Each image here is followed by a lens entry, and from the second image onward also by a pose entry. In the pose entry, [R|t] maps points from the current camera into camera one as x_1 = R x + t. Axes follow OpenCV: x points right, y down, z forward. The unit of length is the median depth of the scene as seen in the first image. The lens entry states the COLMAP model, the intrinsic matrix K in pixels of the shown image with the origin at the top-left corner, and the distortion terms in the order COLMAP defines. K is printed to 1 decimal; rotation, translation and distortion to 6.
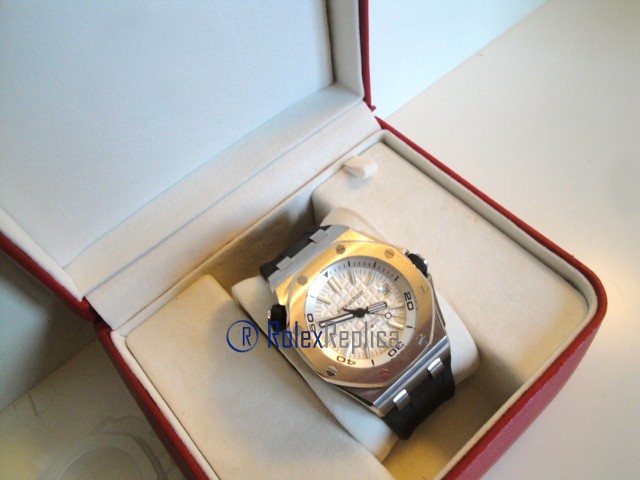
lens RADIAL K [[528.3, 0, 325.7], [0, 528.3, 242.6], [0, 0, 1]] dist [-0.162072, 0.103038]
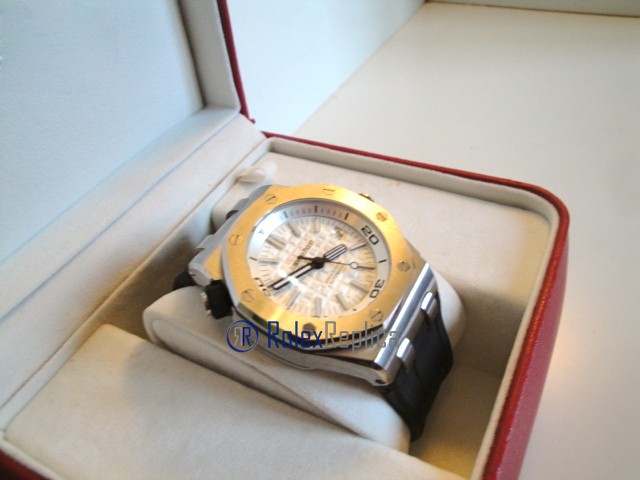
lens RADIAL K [[528.3, 0, 322.6], [0, 528.3, 239.9], [0, 0, 1]] dist [-0.162072, 0.103038]
pose [[0.934218, -0.236098, 0.267384, -0.104229], [0.305515, 0.916522, -0.258162, 0.245767], [-0.184112, 0.322870, 0.928363, 0.207530]]
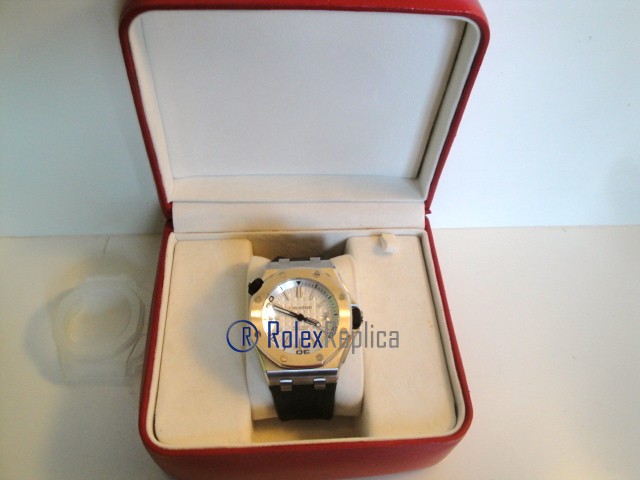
lens RADIAL K [[528.3, 0, 317.6], [0, 528.3, 235.7], [0, 0, 1]] dist [-0.162072, 0.103038]
pose [[0.781103, 0.571549, -0.251415, 0.268491], [-0.589218, 0.807950, 0.006138, -0.066881], [0.206639, 0.143344, 0.967860, -0.329916]]
